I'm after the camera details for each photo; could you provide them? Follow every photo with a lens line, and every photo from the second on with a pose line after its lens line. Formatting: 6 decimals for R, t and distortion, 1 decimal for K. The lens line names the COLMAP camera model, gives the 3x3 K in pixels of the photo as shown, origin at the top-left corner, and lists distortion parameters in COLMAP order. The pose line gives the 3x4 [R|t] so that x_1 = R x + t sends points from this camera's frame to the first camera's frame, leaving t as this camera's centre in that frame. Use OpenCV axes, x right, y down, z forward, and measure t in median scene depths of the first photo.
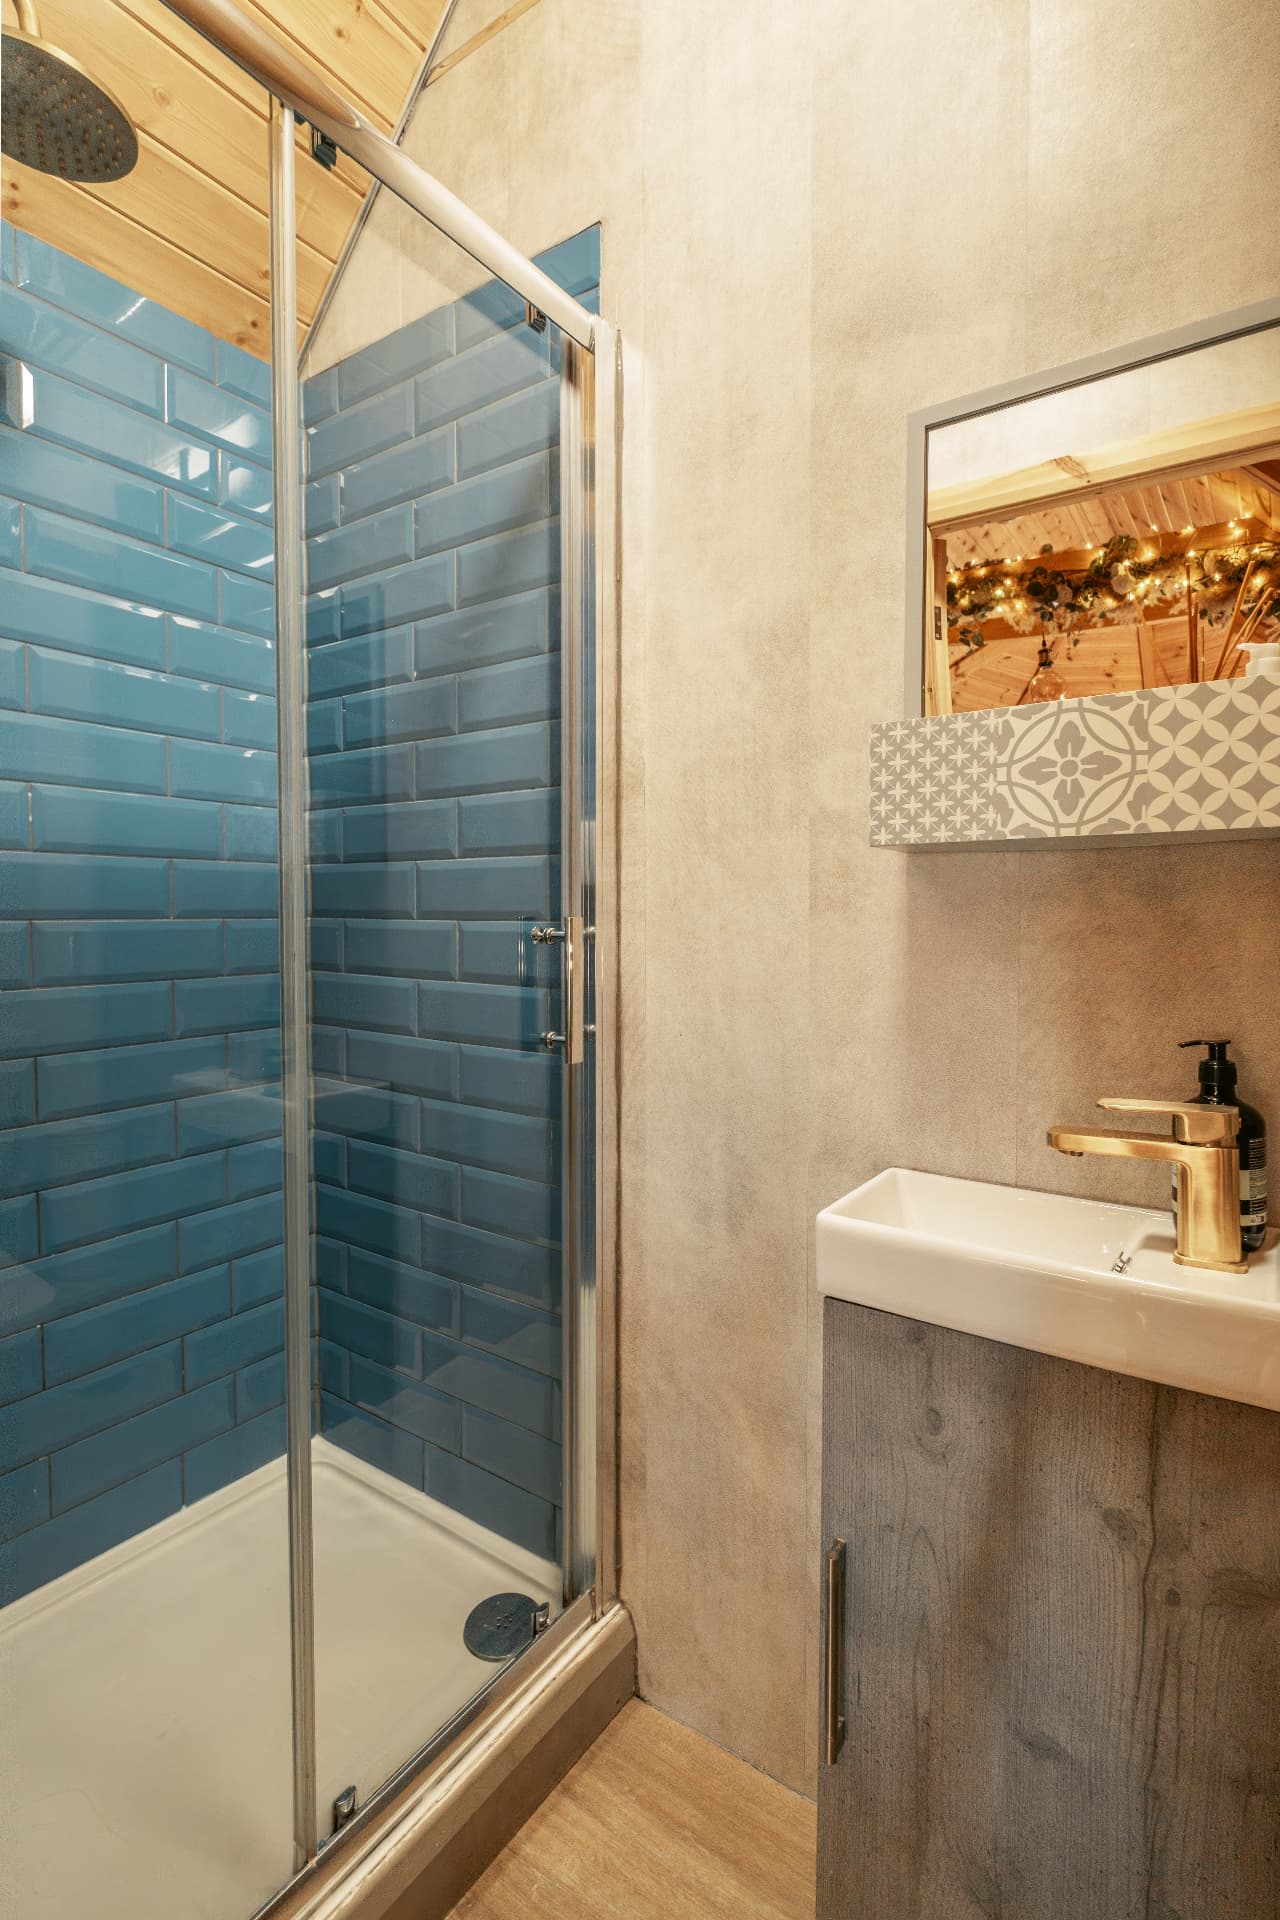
lens RADIAL K [[920.1, 0, 637.6], [0, 920.1, 973.4], [0, 0, 1]] dist [-0.001989, 0.000040]
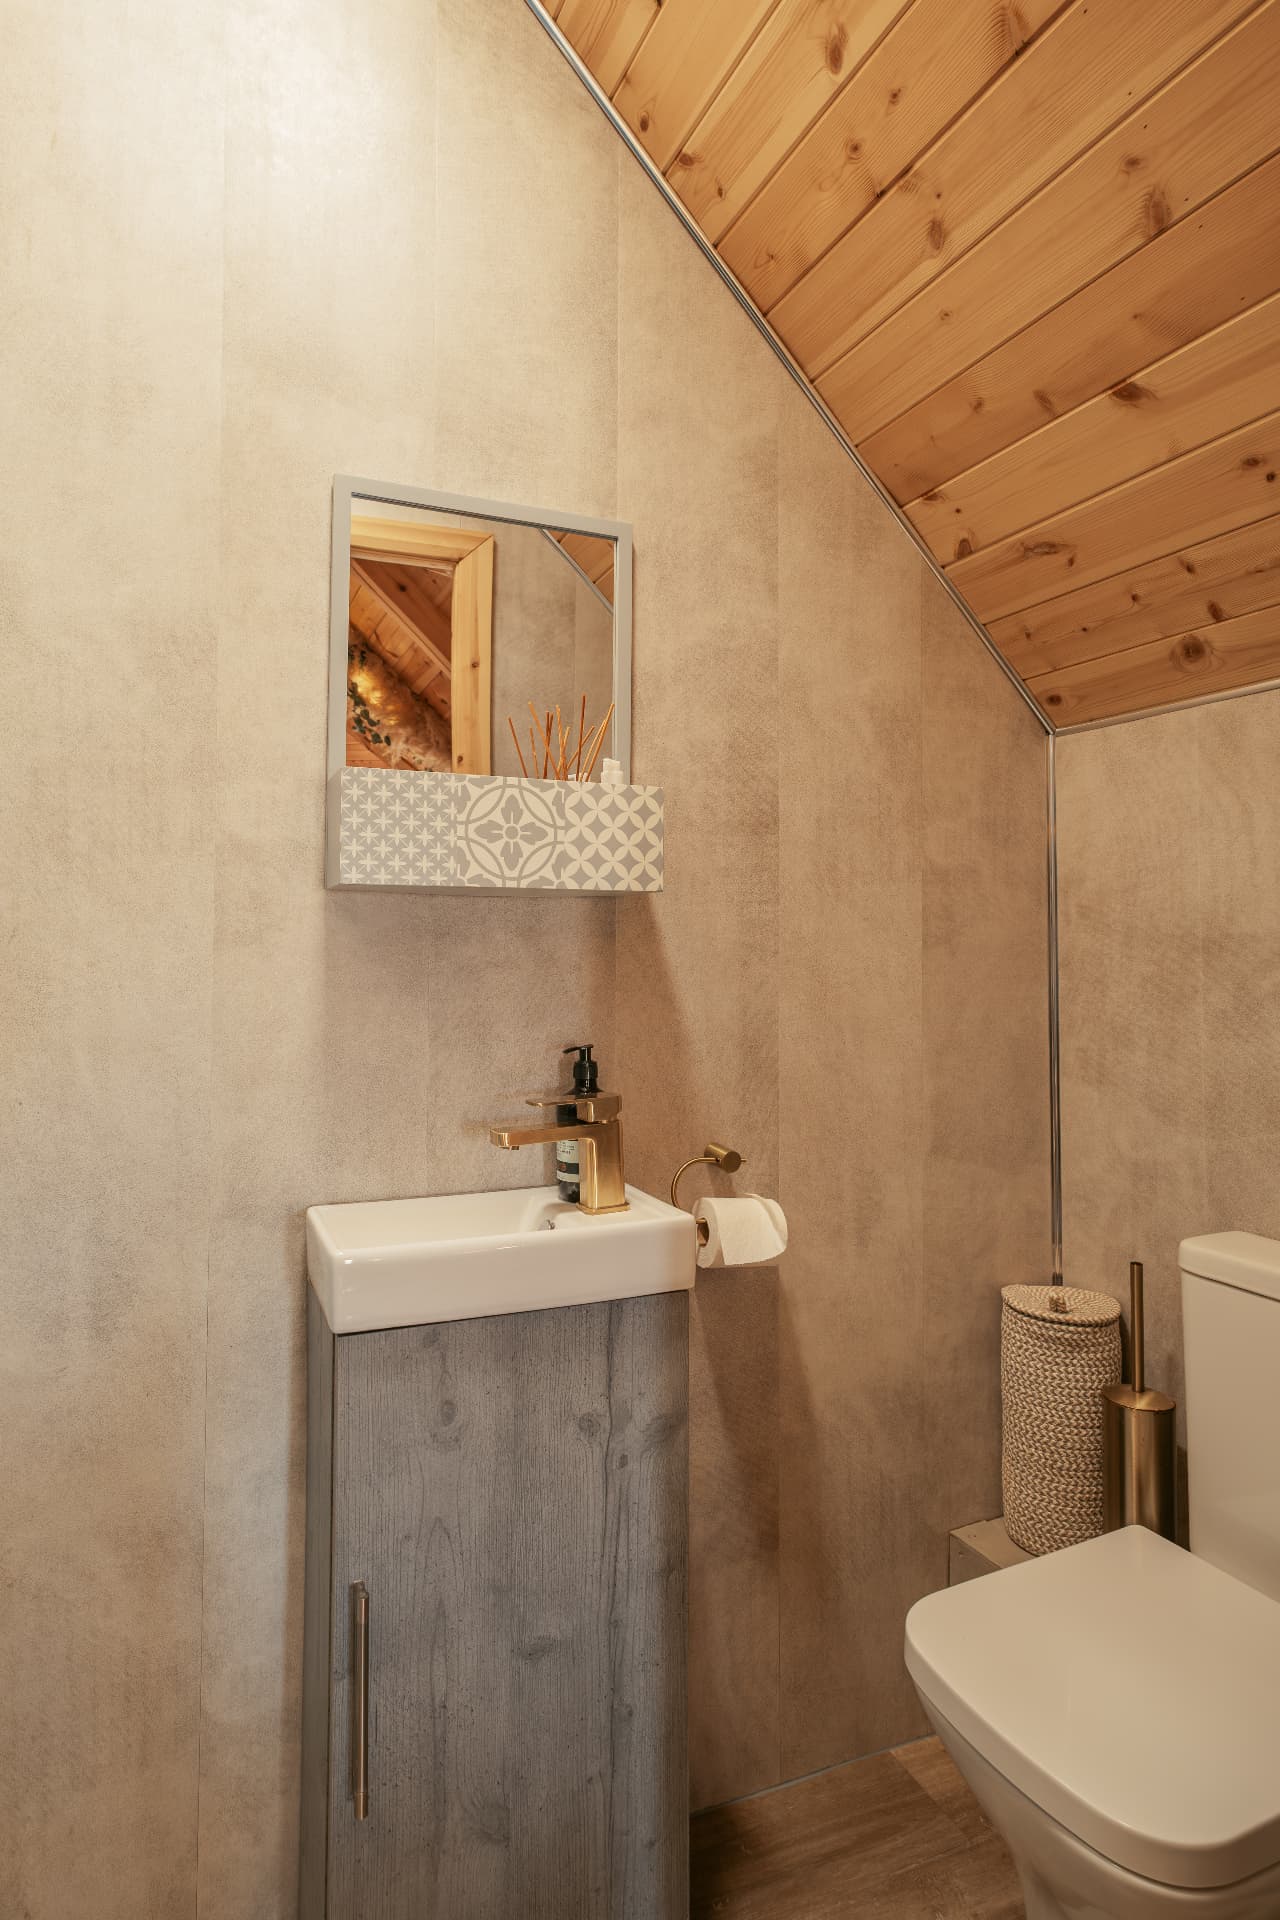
lens RADIAL K [[1103.8, 0, 640.0], [0, 1103.8, 960.0], [0, 0, 1]] dist [0.003238, 0.000993]
pose [[0.515711, -0.004512, 0.856751, -0.697249], [0.049975, 0.998442, -0.024824, -0.007011], [-0.855304, 0.055618, 0.515133, 0.097689]]
